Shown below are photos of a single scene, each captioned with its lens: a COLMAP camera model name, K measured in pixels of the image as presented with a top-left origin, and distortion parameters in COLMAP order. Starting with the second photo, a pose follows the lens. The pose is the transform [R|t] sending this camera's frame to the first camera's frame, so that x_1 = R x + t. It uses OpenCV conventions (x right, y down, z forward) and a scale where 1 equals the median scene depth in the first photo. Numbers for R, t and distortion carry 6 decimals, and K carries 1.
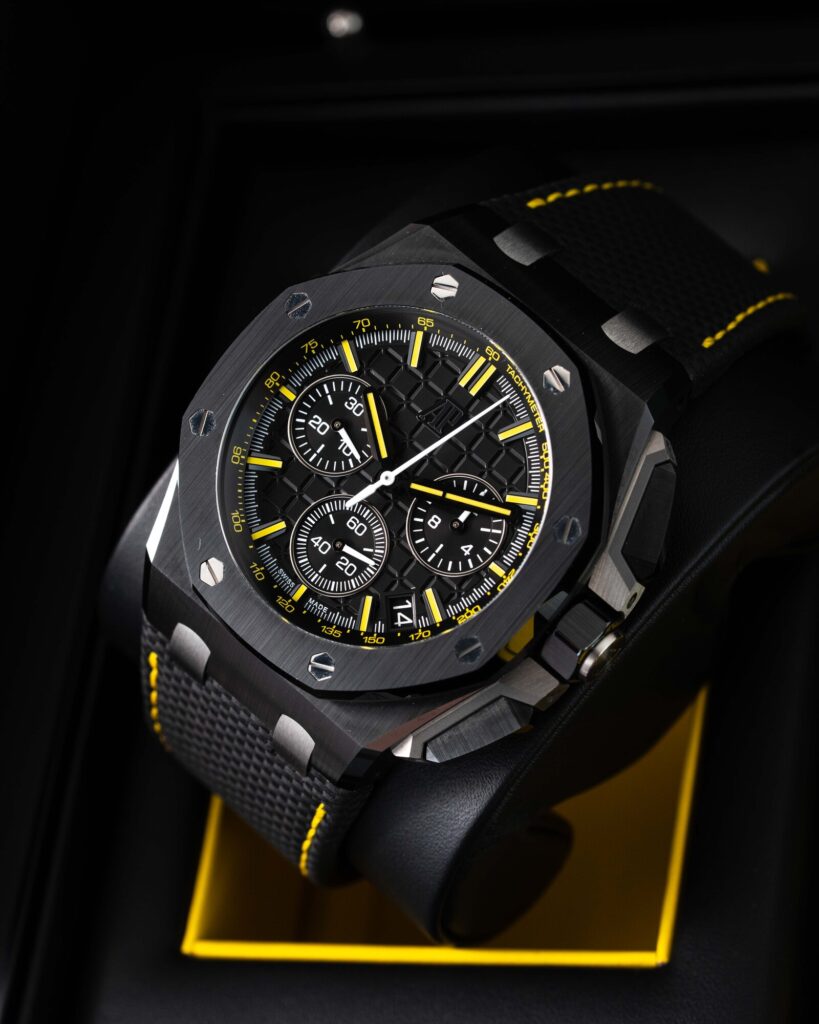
lens RADIAL K [[4964.7, 0, 406.1], [0, 4964.7, 518.3], [0, 0, 1]] dist [0.229968, 0.000000]
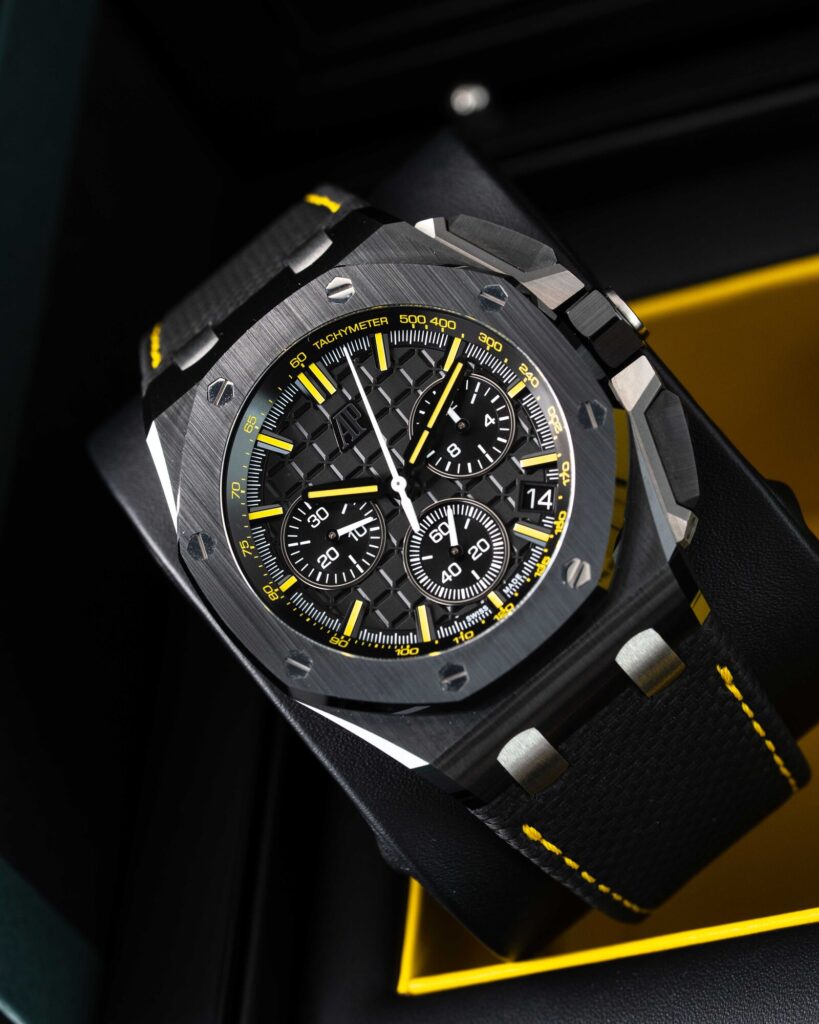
lens RADIAL K [[4964.7, 0, 427.1], [0, 4964.7, 462.3], [0, 0, 1]] dist [0.229968, 0.000000]
pose [[0.222711, -0.887064, 0.404373, -0.385815], [0.974881, 0.203728, -0.090009, 0.082551], [-0.002539, 0.414261, 0.910155, 0.123034]]
